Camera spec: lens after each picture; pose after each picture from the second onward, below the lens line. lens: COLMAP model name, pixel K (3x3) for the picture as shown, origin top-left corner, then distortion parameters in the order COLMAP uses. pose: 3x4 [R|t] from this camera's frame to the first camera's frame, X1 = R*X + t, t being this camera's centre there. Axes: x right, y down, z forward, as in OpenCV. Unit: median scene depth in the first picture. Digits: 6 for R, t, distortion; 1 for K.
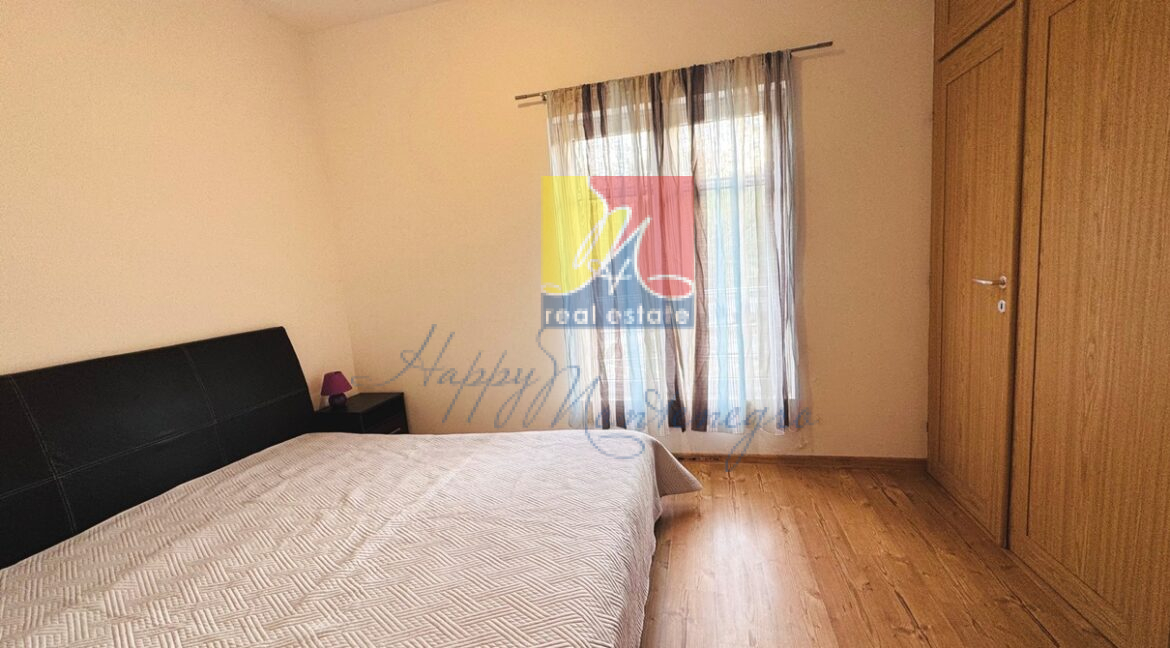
lens RADIAL K [[467.9, 0, 585.0], [0, 467.9, 324.0], [0, 0, 1]] dist [-0.003730, 0.000447]
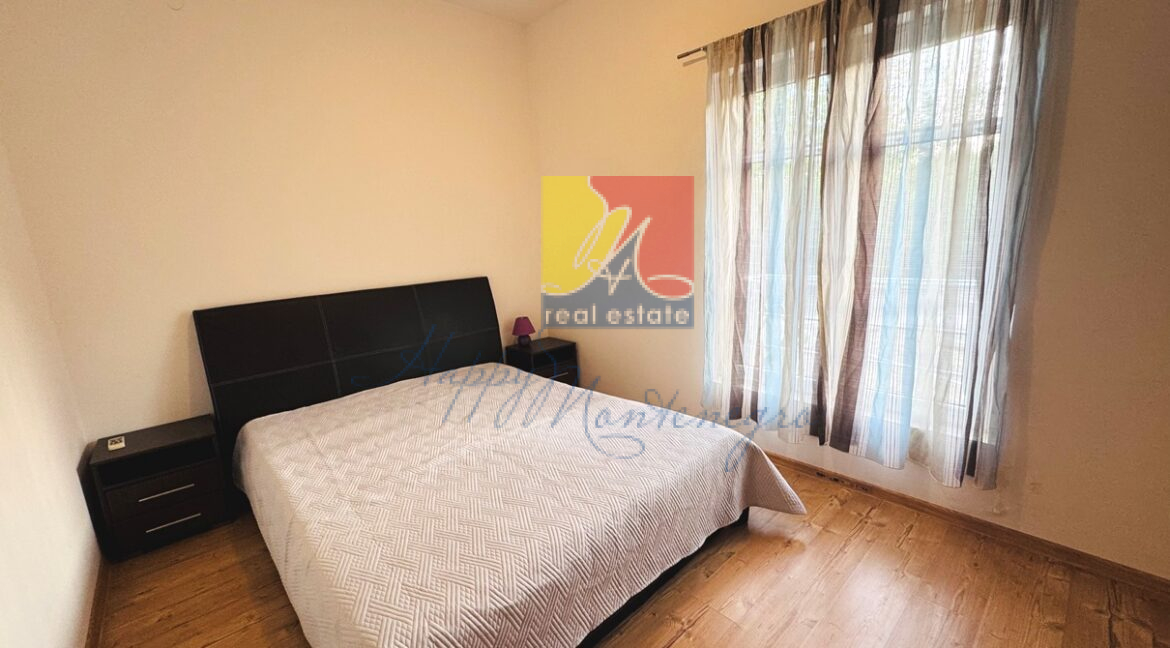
lens RADIAL K [[467.9, 0, 585.0], [0, 467.9, 324.0], [0, 0, 1]] dist [-0.003730, 0.000447]
pose [[0.829158, 0.145383, -0.539779, 0.293097], [-0.091391, 0.987852, 0.125680, -0.053711], [0.551493, -0.054878, 0.832372, 0.082213]]
